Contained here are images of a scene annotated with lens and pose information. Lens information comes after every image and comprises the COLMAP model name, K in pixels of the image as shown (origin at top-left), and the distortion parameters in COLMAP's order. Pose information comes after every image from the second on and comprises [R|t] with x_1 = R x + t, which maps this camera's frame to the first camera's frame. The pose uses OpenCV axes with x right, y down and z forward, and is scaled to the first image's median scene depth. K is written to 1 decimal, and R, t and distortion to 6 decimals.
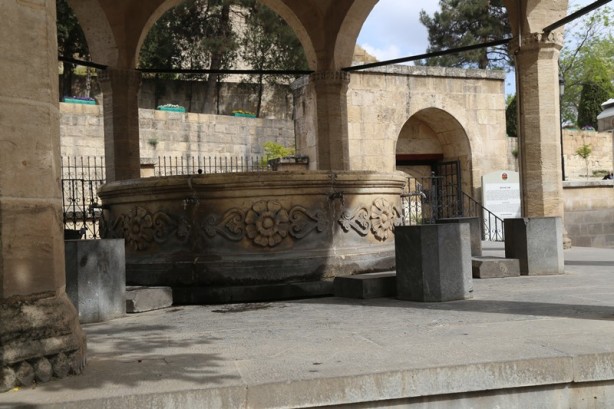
lens RADIAL K [[723.0, 0, 307.0], [0, 723.0, 204.5], [0, 0, 1]] dist [0.110520, 0.007366]
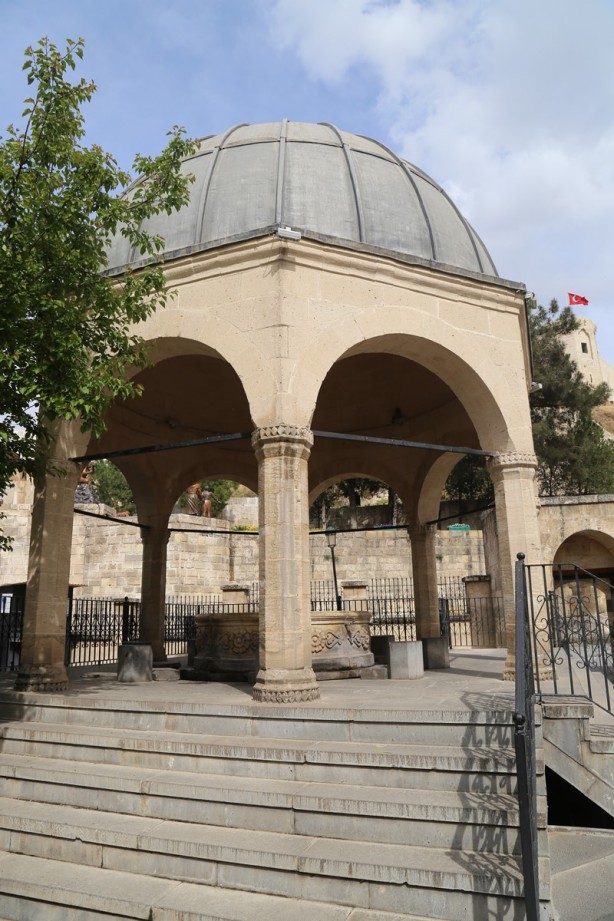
lens RADIAL K [[715.2, 0, 305.0], [0, 715.2, 426.3], [0, 0, 1]] dist [-0.123913, 0.088066]
pose [[0.808167, -0.132341, -0.573891, 1.142046], [-0.002348, 0.973695, -0.227843, -0.092653], [0.588948, 0.185482, 0.786598, -0.431164]]
